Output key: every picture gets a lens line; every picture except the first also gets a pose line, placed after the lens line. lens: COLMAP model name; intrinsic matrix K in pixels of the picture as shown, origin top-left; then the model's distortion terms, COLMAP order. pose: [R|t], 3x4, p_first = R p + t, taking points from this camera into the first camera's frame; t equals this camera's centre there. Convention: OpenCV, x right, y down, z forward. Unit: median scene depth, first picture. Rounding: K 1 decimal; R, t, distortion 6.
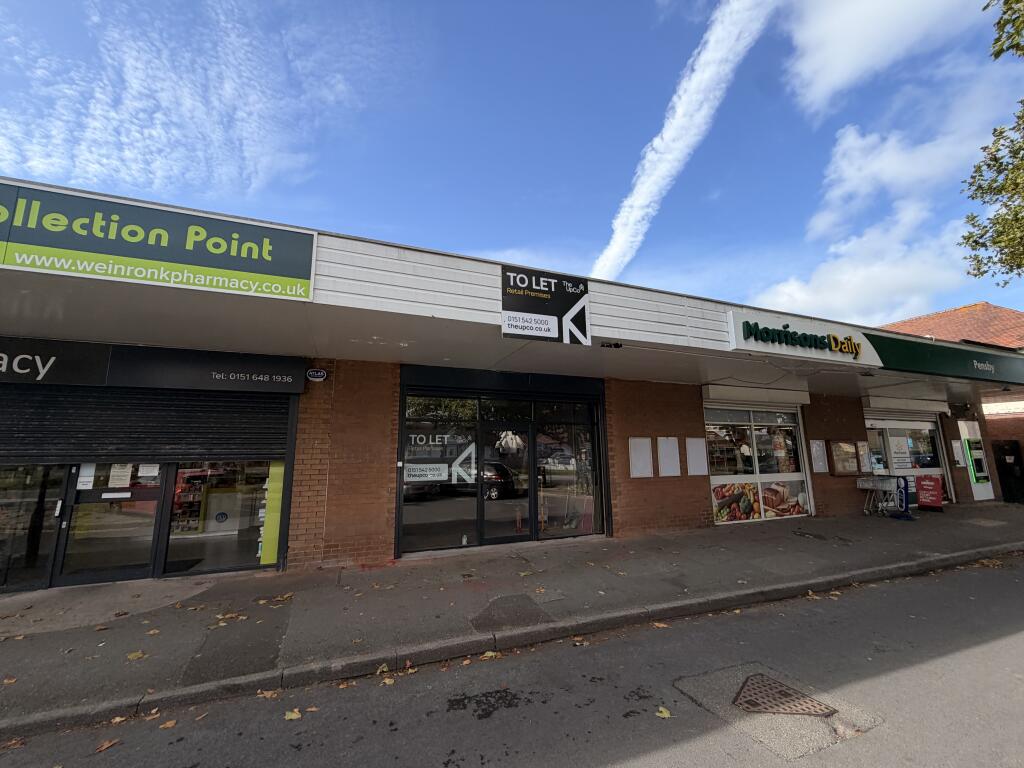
lens RADIAL K [[410.8, 0, 510.6], [0, 410.8, 384.6], [0, 0, 1]] dist [-0.000244, -0.000207]
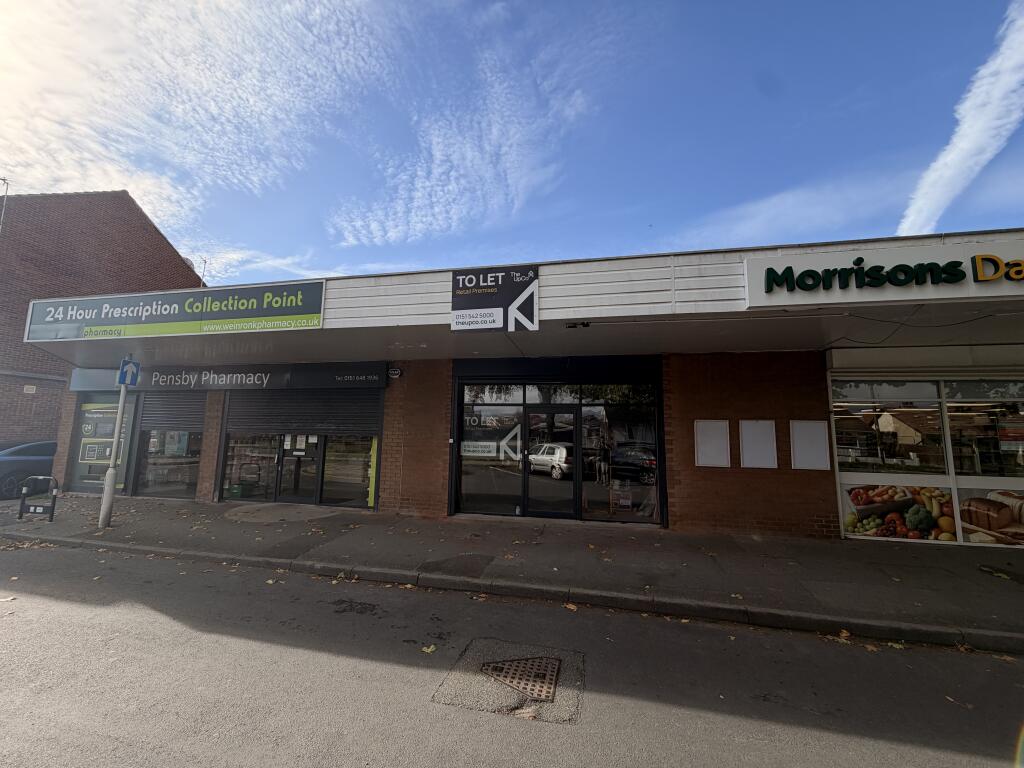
lens RADIAL K [[410.8, 0, 512.0], [0, 410.8, 383.1], [0, 0, 1]] dist [-0.000244, -0.000207]
pose [[0.828738, -0.048607, -0.557522, 0.704200], [0.068461, 0.997544, 0.014795, 0.018156], [0.555433, -0.050429, 0.830031, 0.104335]]
